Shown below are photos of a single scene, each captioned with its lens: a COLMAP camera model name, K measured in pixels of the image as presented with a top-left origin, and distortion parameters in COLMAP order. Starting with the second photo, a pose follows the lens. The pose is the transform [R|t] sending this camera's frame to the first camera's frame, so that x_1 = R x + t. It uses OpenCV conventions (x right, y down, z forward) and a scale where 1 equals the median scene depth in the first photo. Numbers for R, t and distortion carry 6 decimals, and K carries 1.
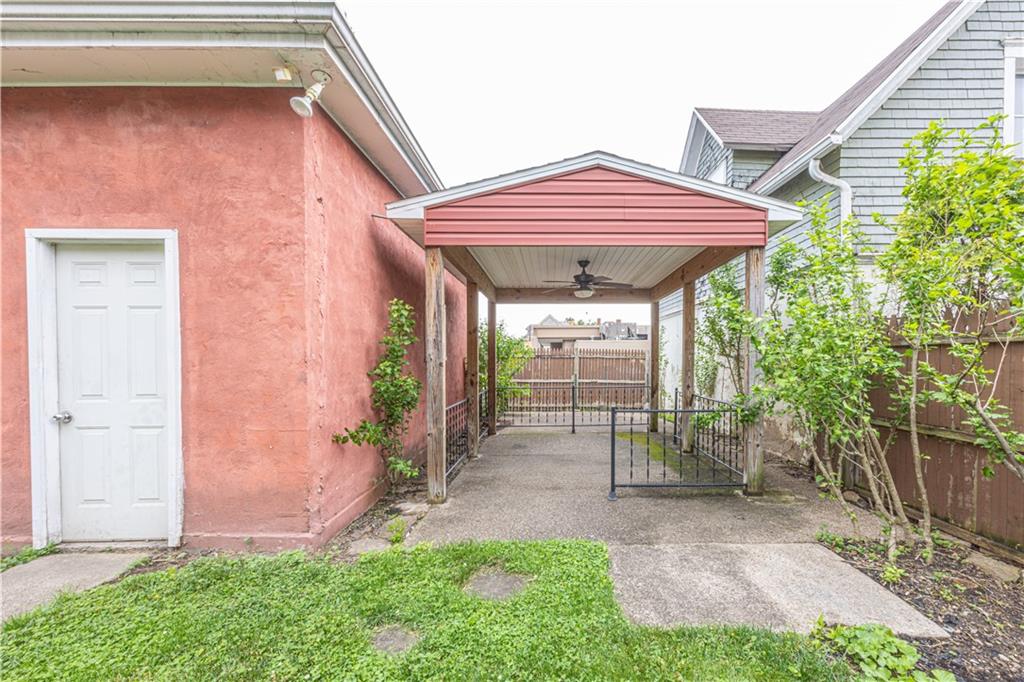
lens RADIAL K [[467.9, 0, 516.3], [0, 467.9, 335.9], [0, 0, 1]] dist [-0.001625, -0.000267]
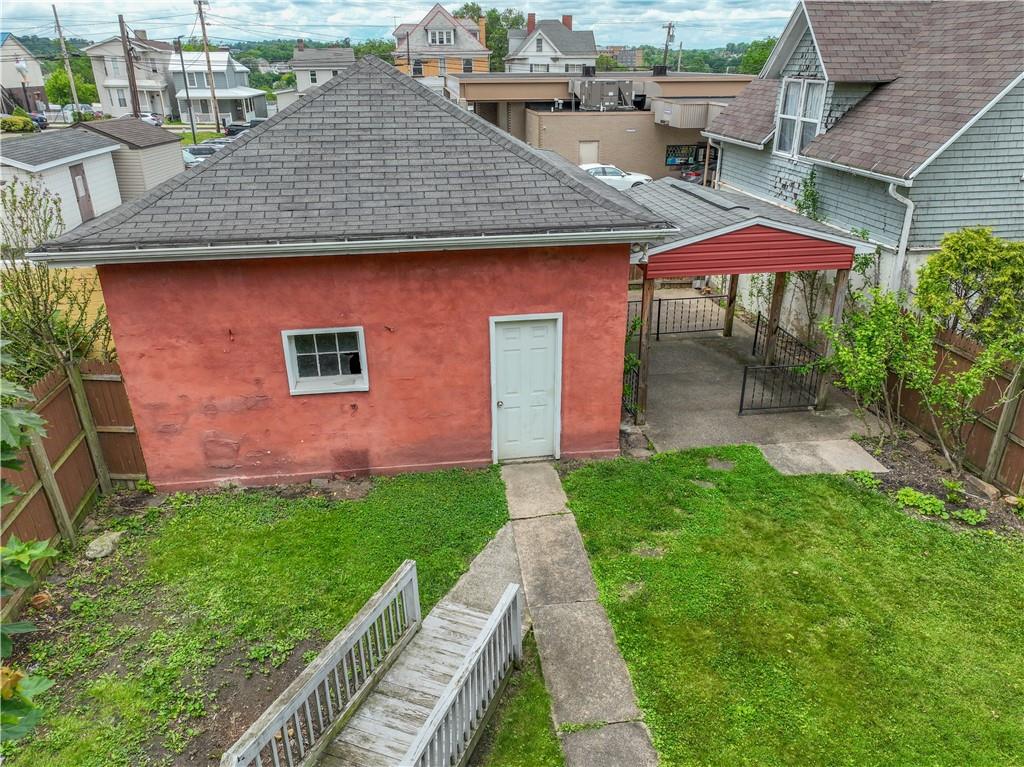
lens RADIAL K [[729.9, 0, 512.0], [0, 729.9, 383.5], [0, 0, 1]] dist [0.007601, 0.002222]
pose [[0.993732, -0.049745, 0.100107, -1.241232], [0.008956, 0.928079, 0.372275, -1.071289], [-0.111426, -0.369045, 0.922708, -1.852868]]
